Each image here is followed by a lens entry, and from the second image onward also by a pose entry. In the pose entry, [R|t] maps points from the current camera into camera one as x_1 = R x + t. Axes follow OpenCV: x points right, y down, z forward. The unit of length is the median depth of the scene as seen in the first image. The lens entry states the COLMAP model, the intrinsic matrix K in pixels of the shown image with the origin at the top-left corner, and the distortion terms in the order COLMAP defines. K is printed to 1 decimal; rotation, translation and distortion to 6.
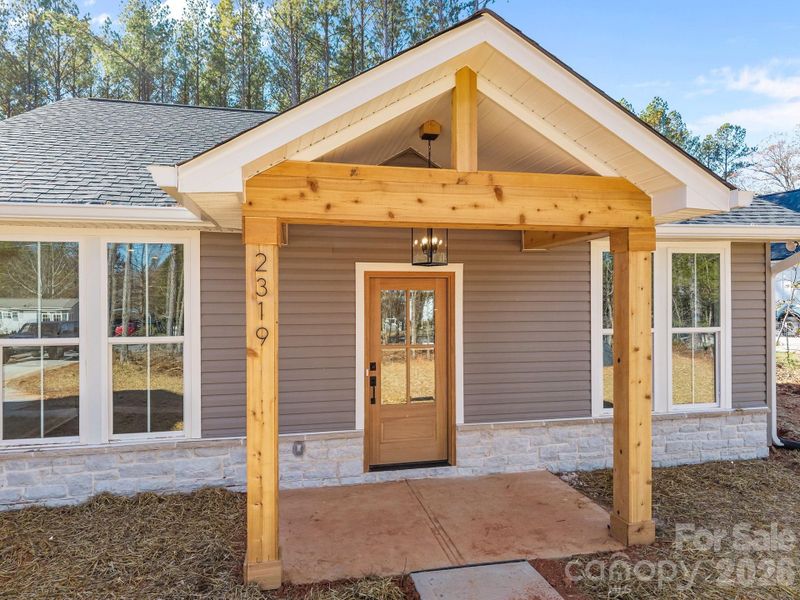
lens RADIAL K [[529.1, 0, 400.0], [0, 529.1, 300.0], [0, 0, 1]] dist [0.003591, 0.002419]
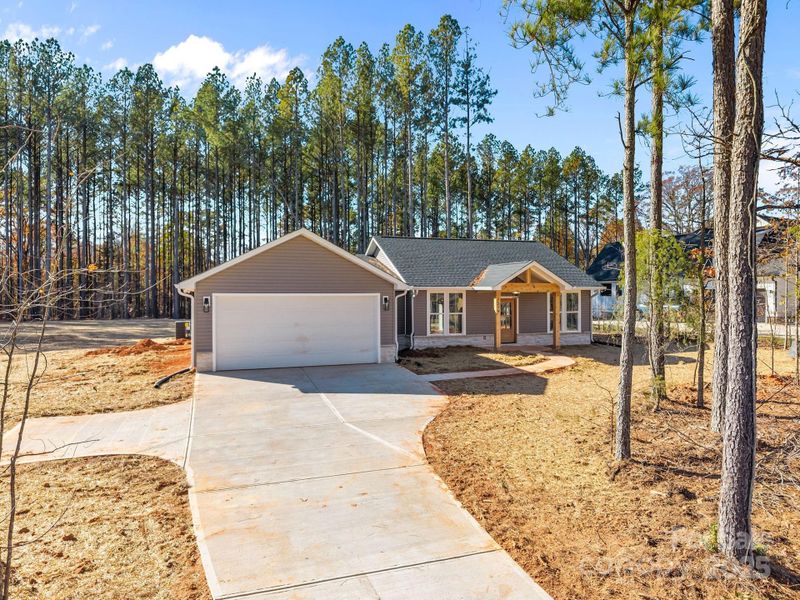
lens RADIAL K [[538.2, 0, 400.0], [0, 538.2, 300.0], [0, 0, 1]] dist [0.032949, -0.048059]
pose [[0.992612, -0.000572, 0.121331, -1.365826], [0.000361, 0.999998, 0.001764, -0.045447], [-0.121332, -0.001707, 0.992610, -3.220963]]
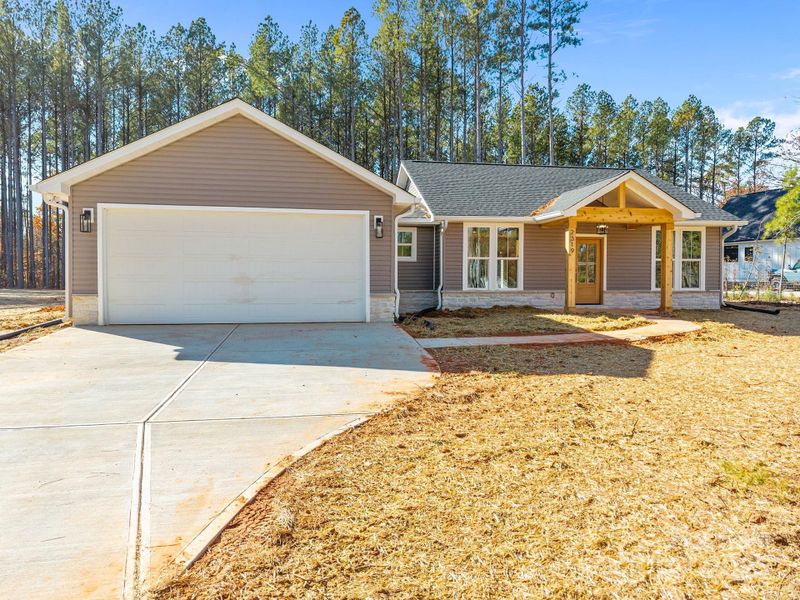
lens RADIAL K [[540.4, 0, 398.6], [0, 540.4, 292.3], [0, 0, 1]] dist [0.003901, 0.000829]
pose [[0.998883, 0.006388, -0.046825, -0.864610], [-0.005707, 0.999876, 0.014666, 0.207466], [0.046913, -0.014383, 0.998795, -1.974611]]
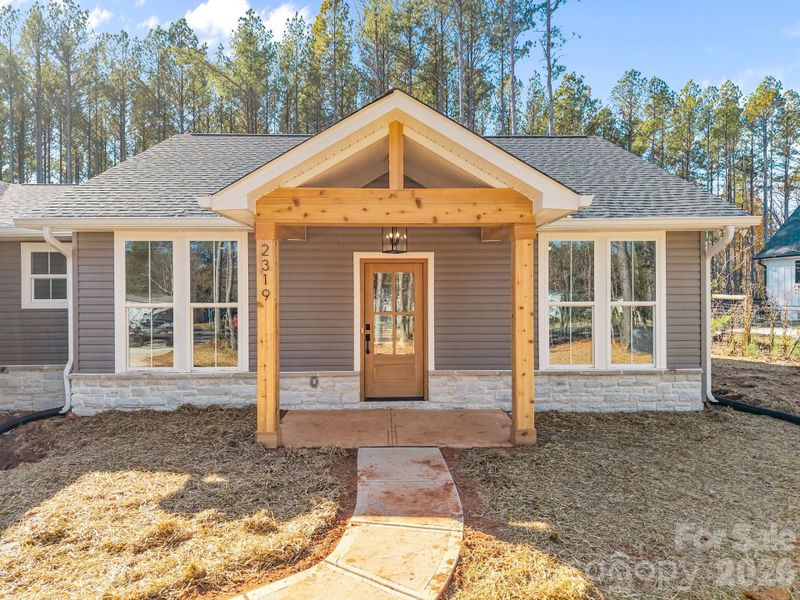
lens RADIAL K [[526.8, 0, 404.4], [0, 526.8, 300.7], [0, 0, 1]] dist [0.036043, -0.034602]
pose [[0.983567, 0.001161, -0.180542, 0.287350], [-0.000334, 0.999989, 0.004610, 0.049323], [0.180545, -0.004474, 0.983556, -0.338709]]
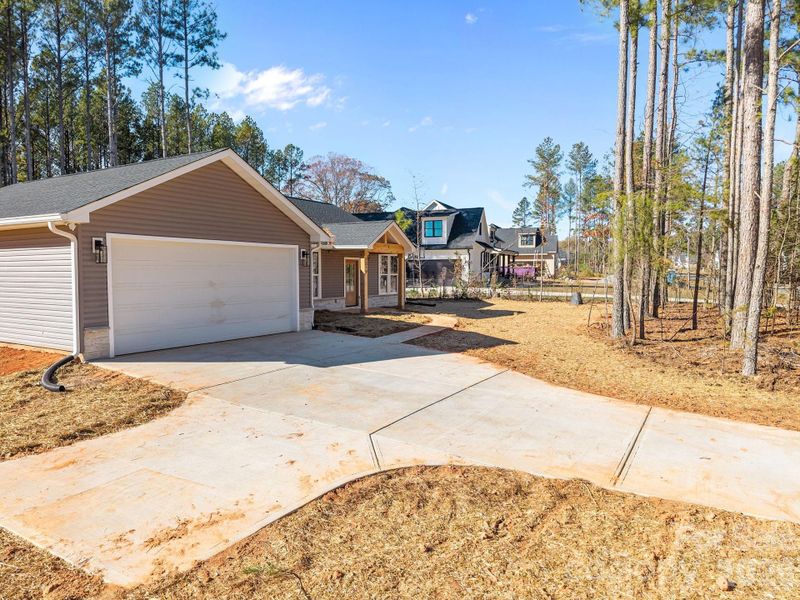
lens RADIAL K [[538.2, 0, 400.0], [0, 538.2, 300.0], [0, 0, 1]] dist [0.032949, -0.048059]
pose [[0.686701, -0.035895, 0.726053, -2.727879], [0.004228, 0.998960, 0.045388, 0.074516], [-0.726928, -0.028098, 0.686139, -2.127210]]
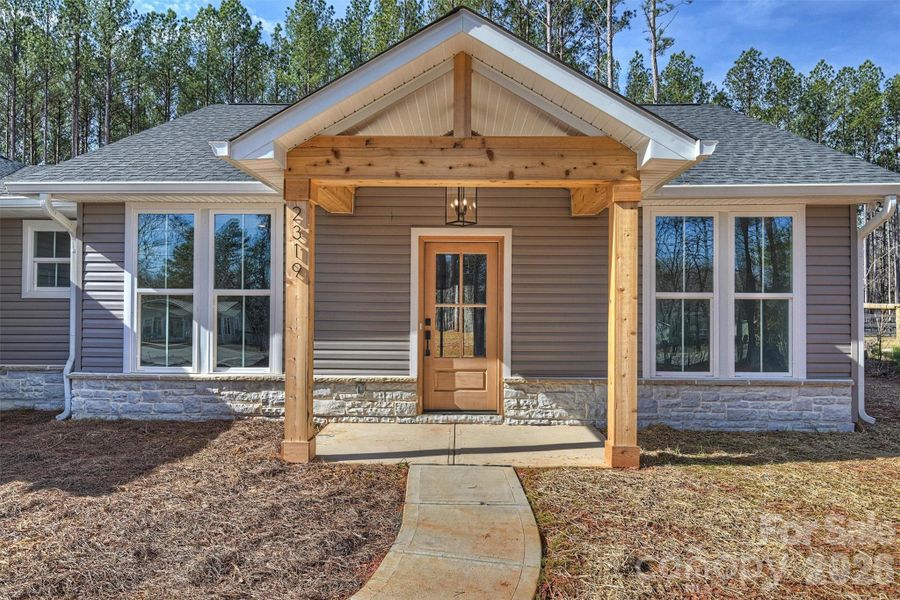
lens RADIAL K [[607.6, 0, 454.1], [0, 607.6, 309.5], [0, 0, 1]] dist [0.000547, -0.000265]
pose [[0.973885, 0.008042, -0.226899, 0.288010], [-0.011146, 0.999861, -0.012403, 0.113160], [0.226768, 0.014609, 0.973839, -0.236925]]
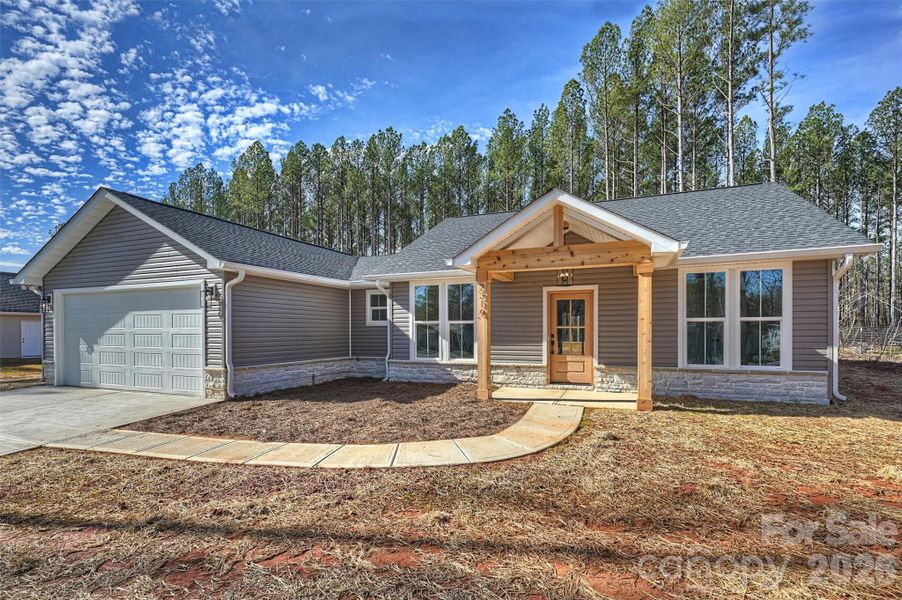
lens RADIAL K [[436.8, 0, 452.1], [0, 436.8, 335.8], [0, 0, 1]] dist [-0.001105, -0.000165]
pose [[0.823645, 0.007097, -0.567061, 0.597880], [-0.001739, 0.999949, 0.009989, 0.106858], [0.567102, -0.007241, 0.823615, -0.663152]]
